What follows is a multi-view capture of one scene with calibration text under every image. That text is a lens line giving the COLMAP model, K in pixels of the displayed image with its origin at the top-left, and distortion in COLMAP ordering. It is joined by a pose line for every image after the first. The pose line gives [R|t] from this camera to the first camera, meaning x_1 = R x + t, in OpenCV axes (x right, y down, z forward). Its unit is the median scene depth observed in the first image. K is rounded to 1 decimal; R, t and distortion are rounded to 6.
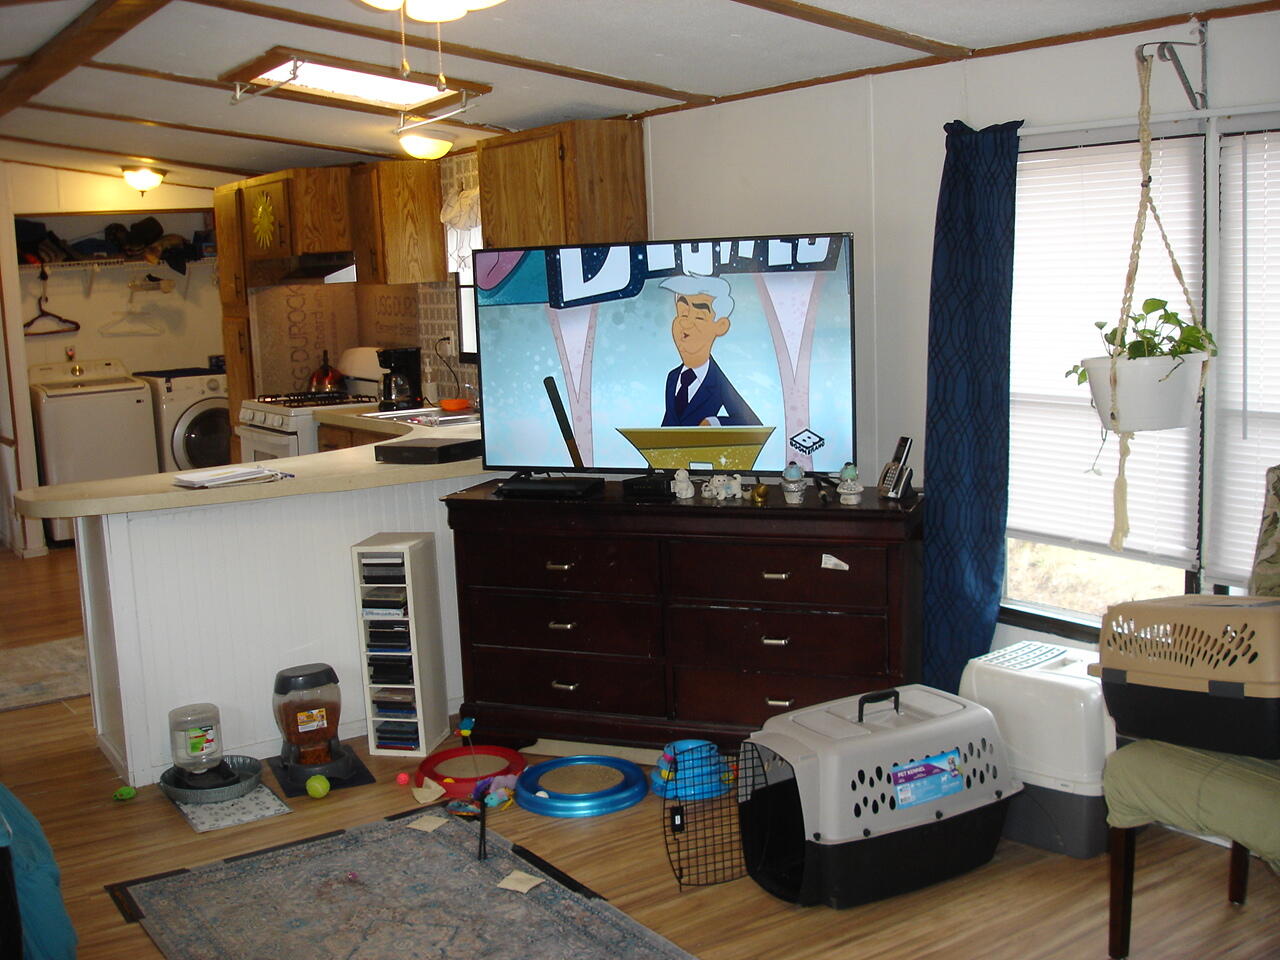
lens RADIAL K [[1441.3, 0, 638.7], [0, 1441.3, 487.6], [0, 0, 1]] dist [-0.107658, 0.000000]
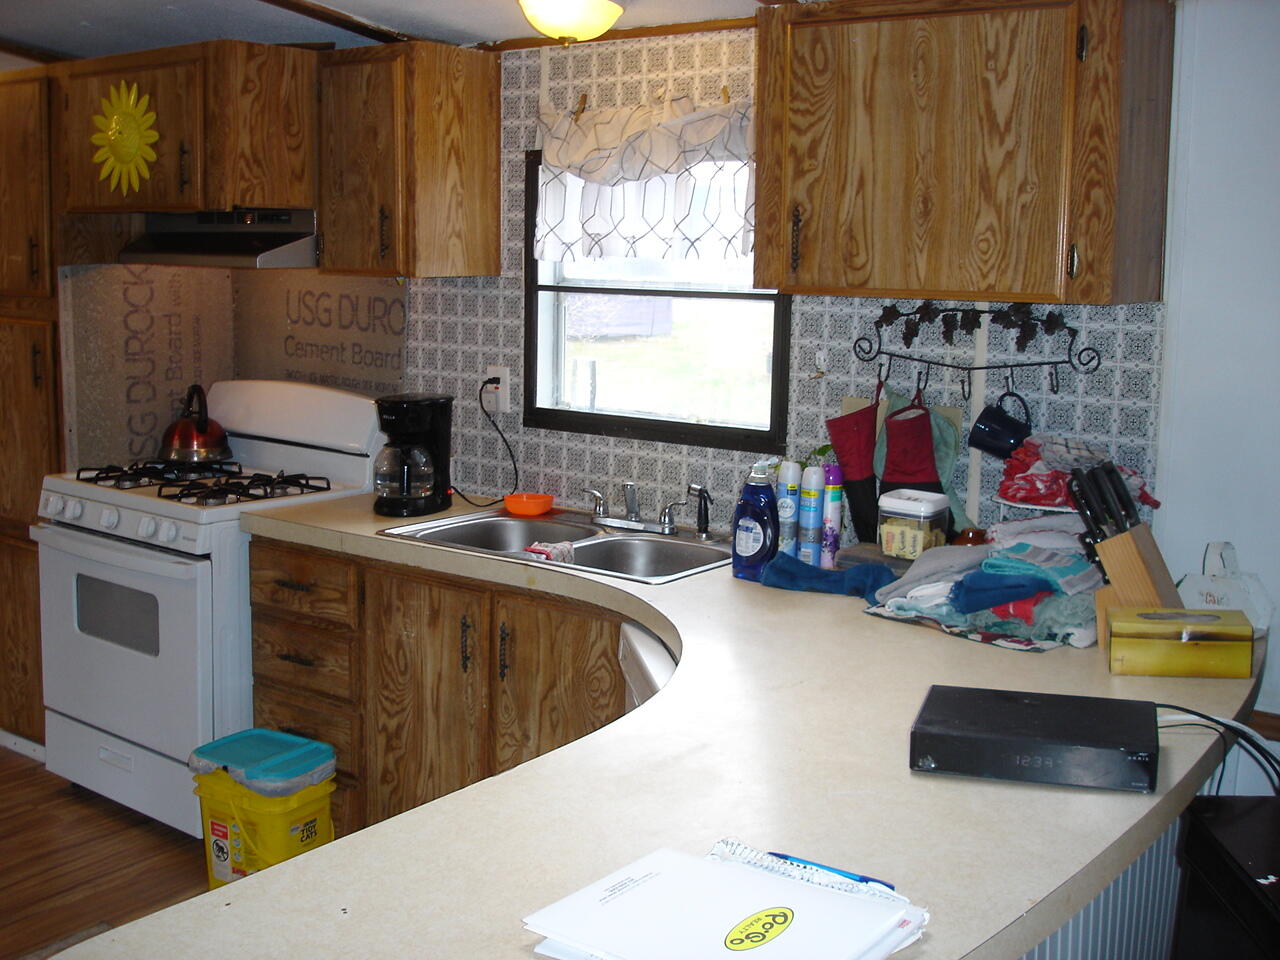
lens RADIAL K [[1441.3, 0, 632.6], [0, 1441.3, 484.7], [0, 0, 1]] dist [-0.107658, 0.000000]
pose [[0.941351, 0.002608, 0.337418, -0.246141], [-0.005593, 0.999953, 0.007876, -0.062681], [-0.337381, -0.009301, 0.941322, 0.425089]]
